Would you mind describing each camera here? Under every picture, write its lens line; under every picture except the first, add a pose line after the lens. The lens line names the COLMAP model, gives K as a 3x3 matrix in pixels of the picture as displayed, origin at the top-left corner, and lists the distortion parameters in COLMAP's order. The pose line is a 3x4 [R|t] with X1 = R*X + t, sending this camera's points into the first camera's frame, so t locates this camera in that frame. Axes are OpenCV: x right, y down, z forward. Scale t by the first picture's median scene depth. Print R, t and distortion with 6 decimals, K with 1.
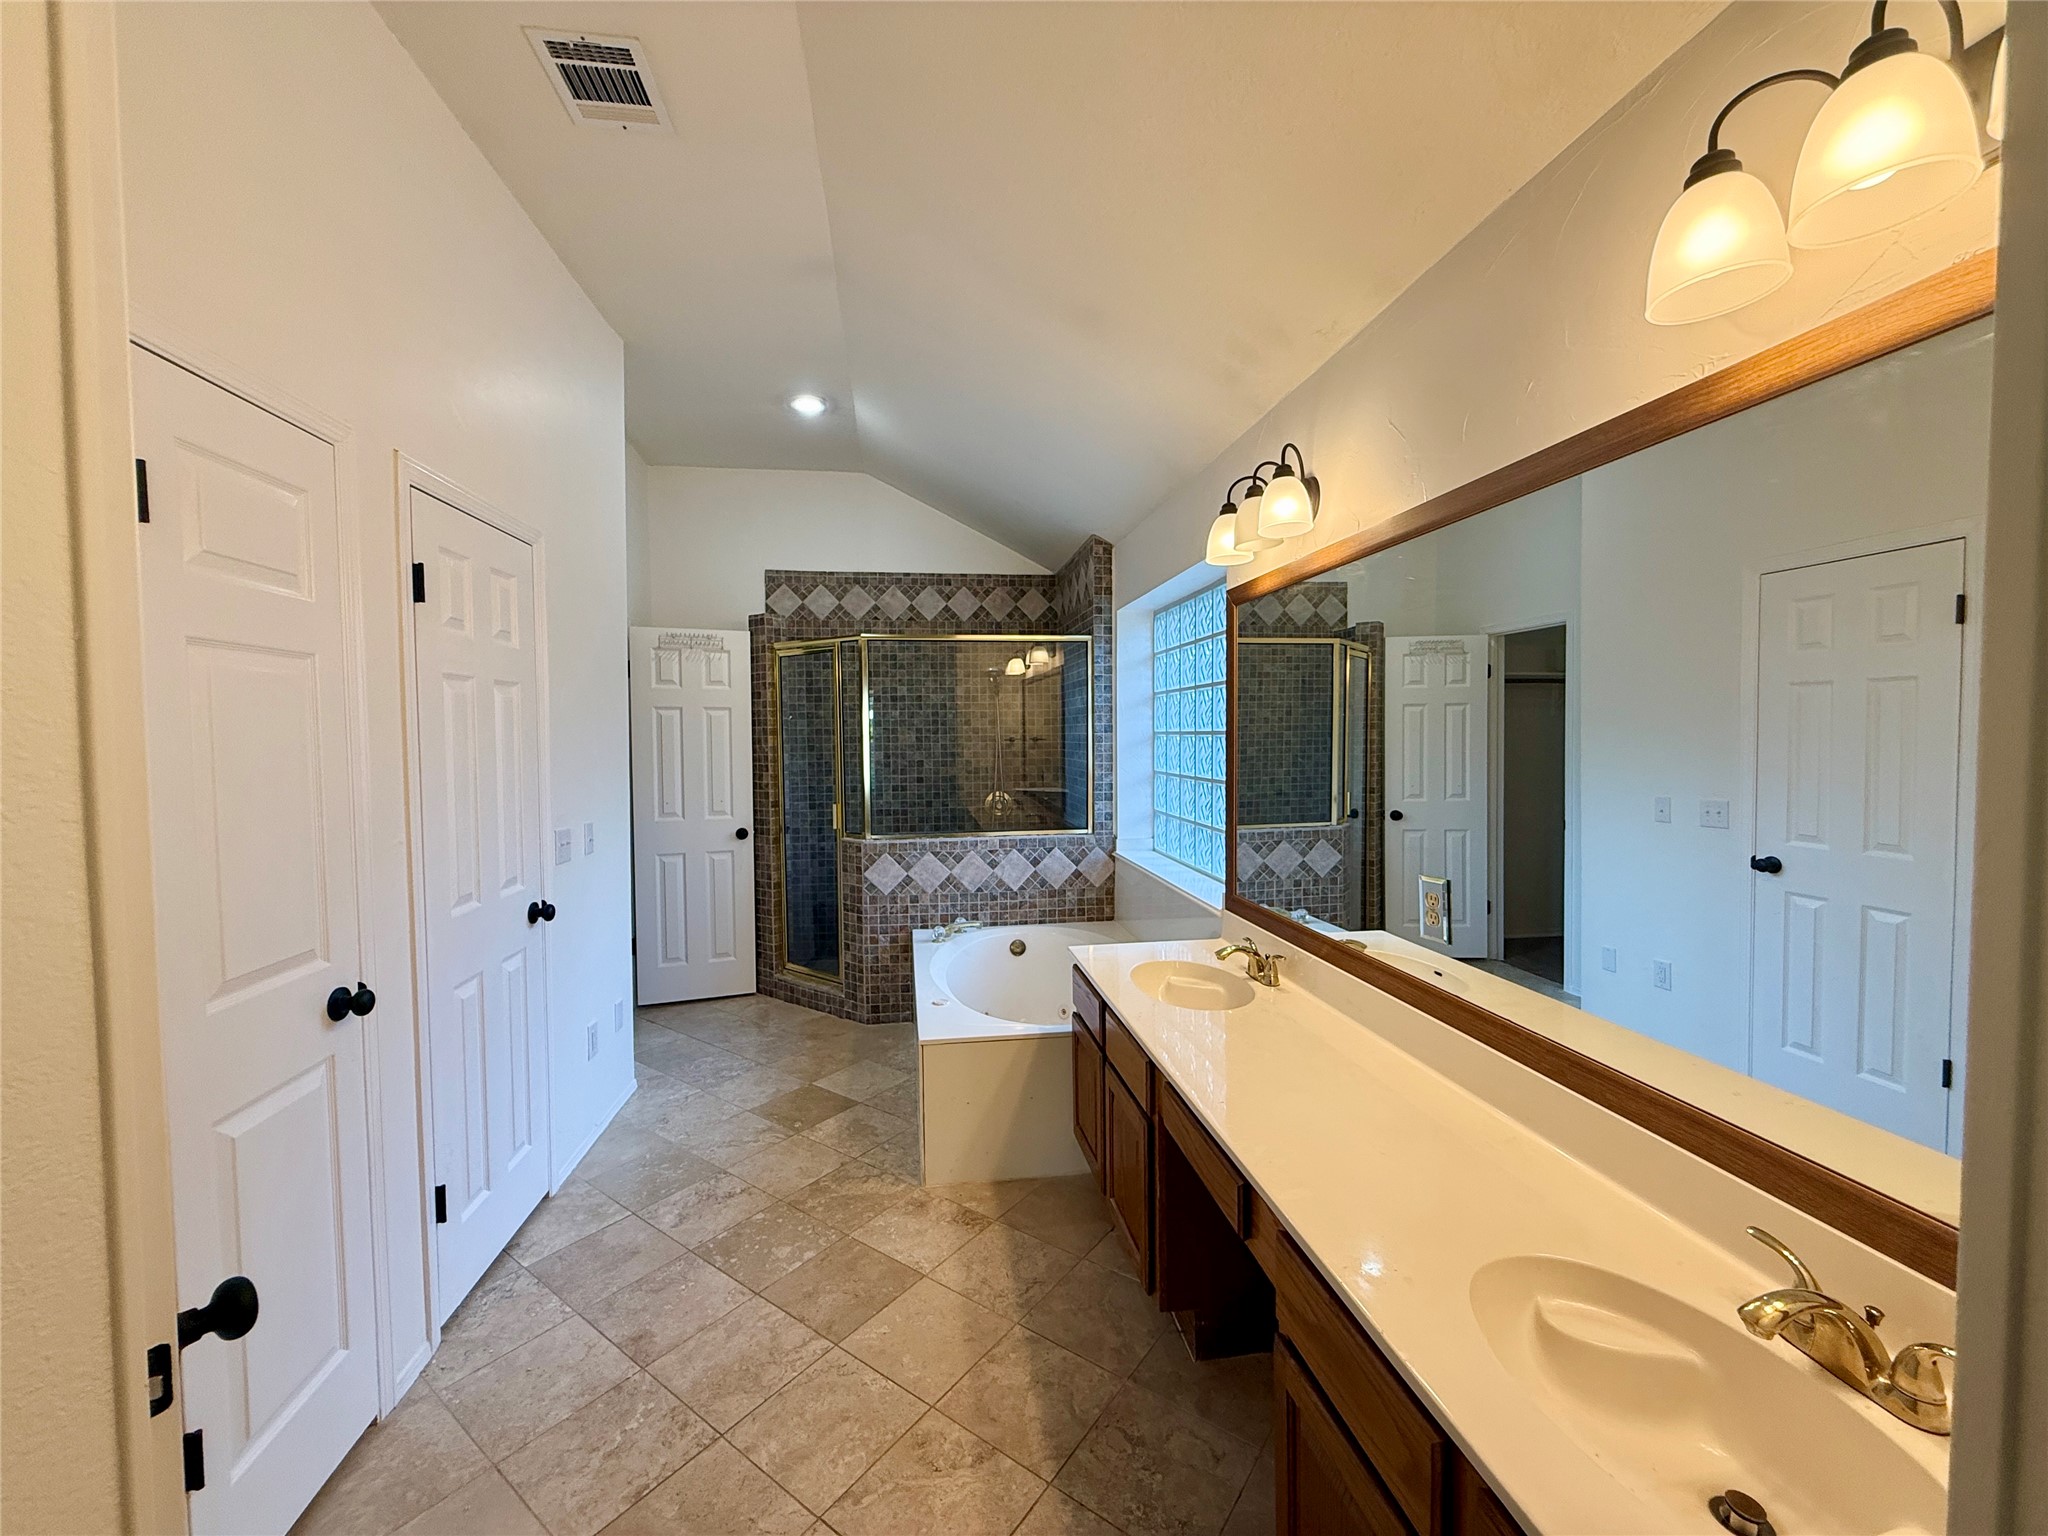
lens RADIAL K [[810.4, 0, 1014.1], [0, 810.4, 763.2], [0, 0, 1]] dist [-0.000115, 0.000474]
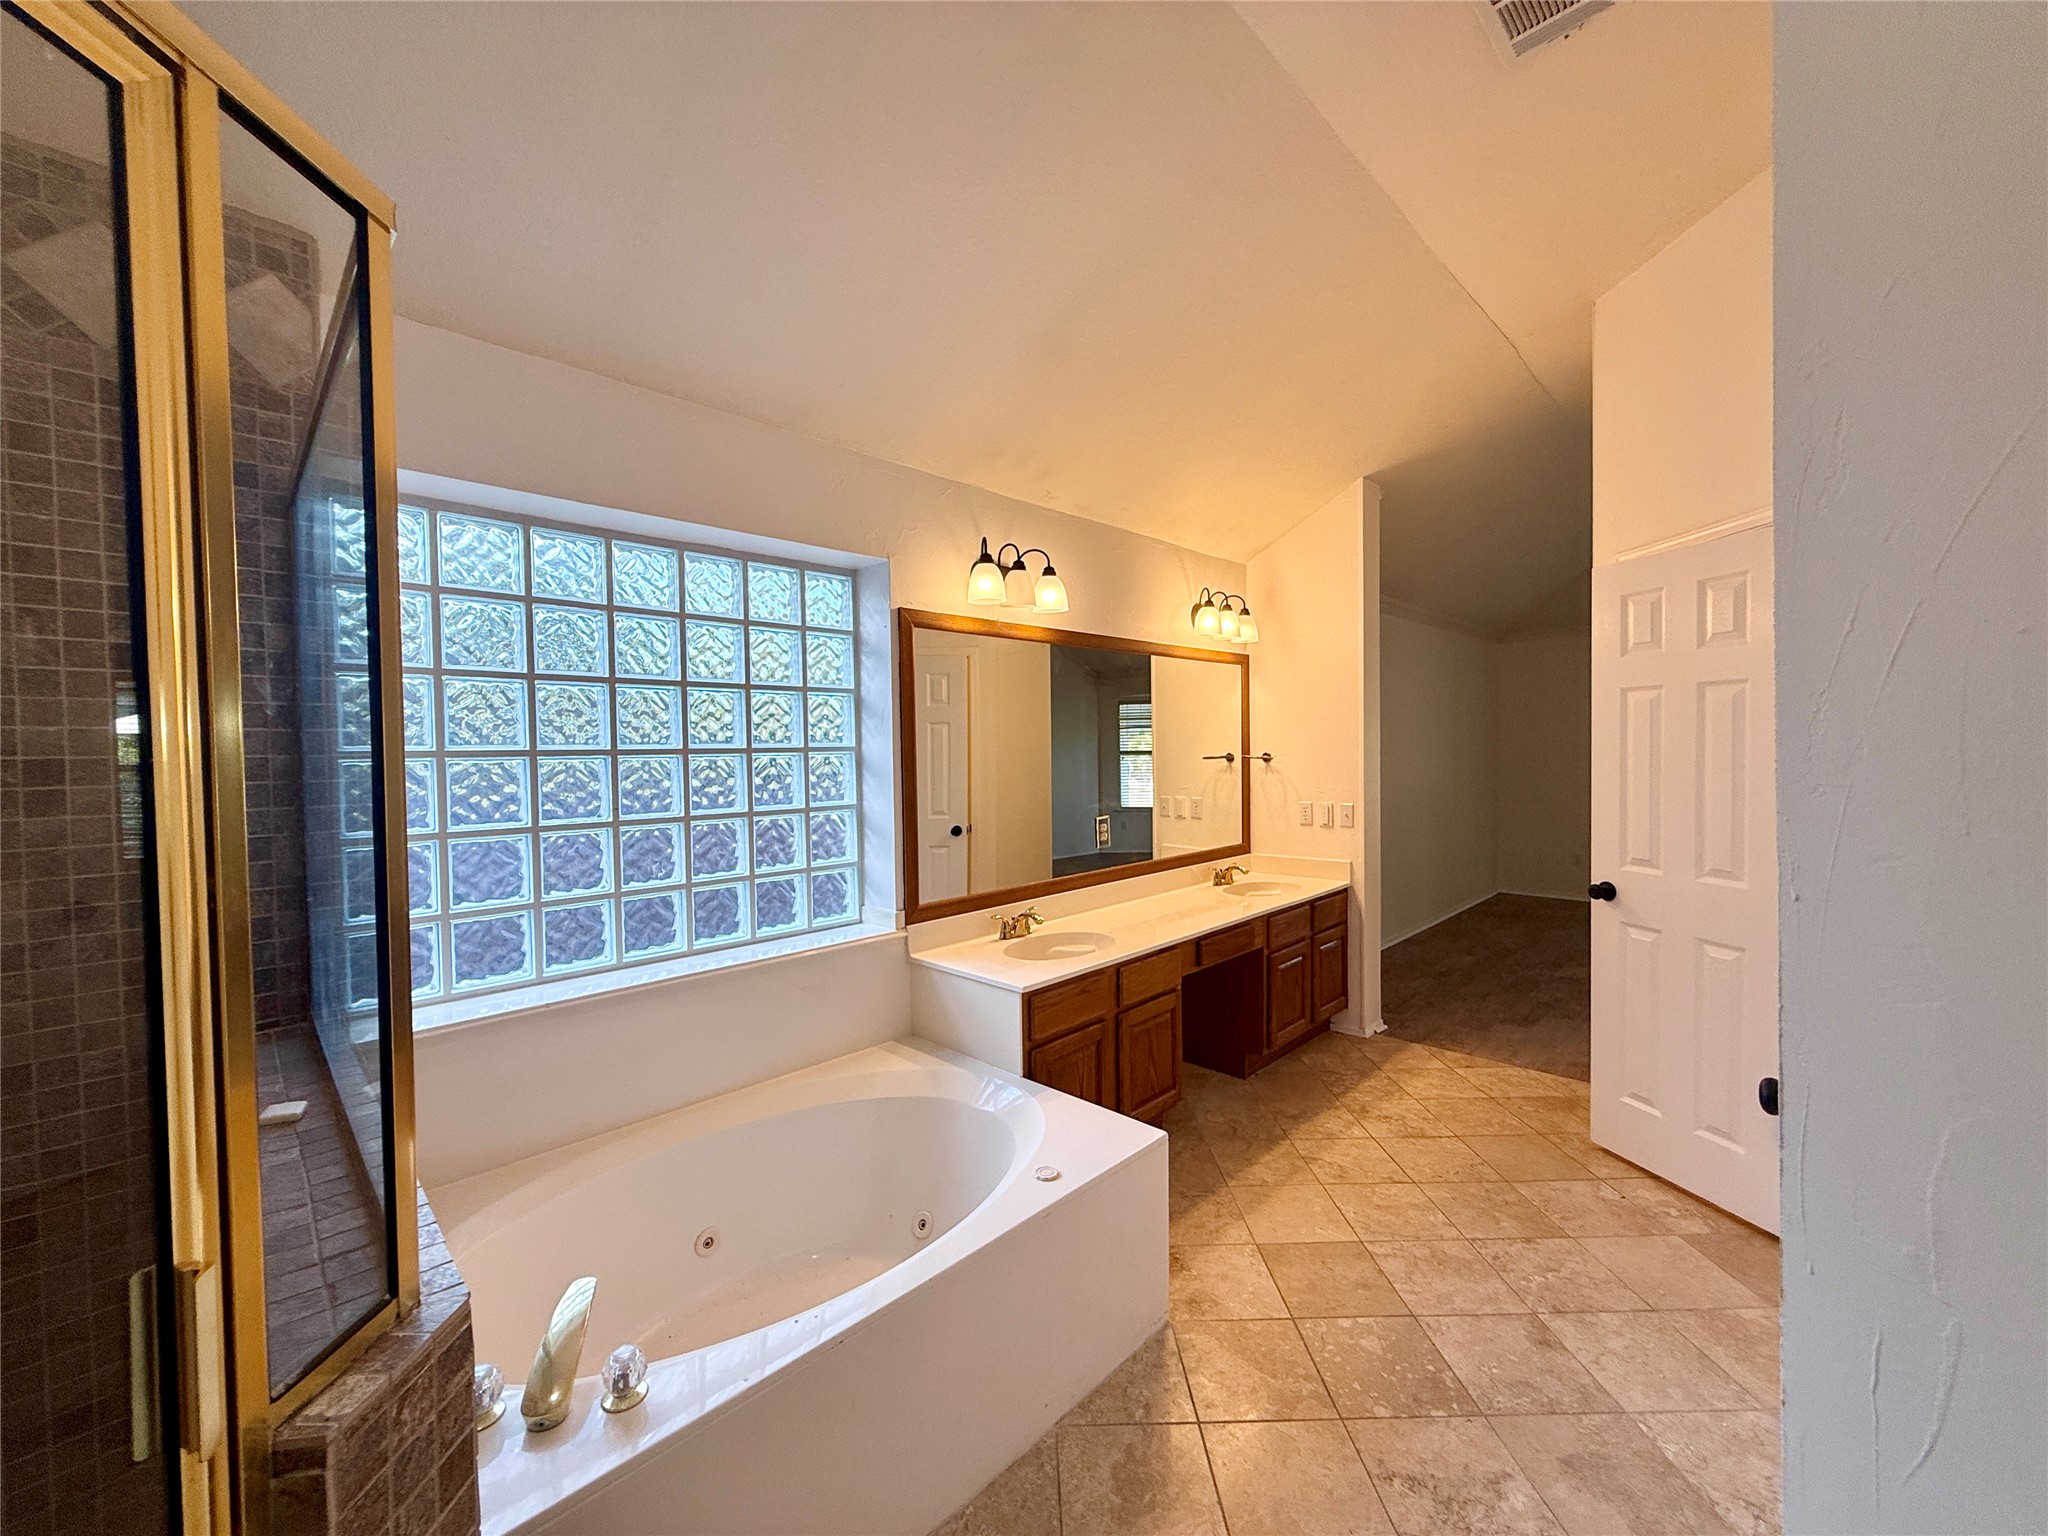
lens RADIAL K [[810.4, 0, 1023.4], [0, 810.4, 763.6], [0, 0, 1]] dist [-0.000115, 0.000474]
pose [[-0.604138, -0.003101, 0.796874, -0.135558], [0.045431, 0.998232, 0.038327, -0.011254], [-0.795584, 0.059357, -0.602929, 0.322514]]
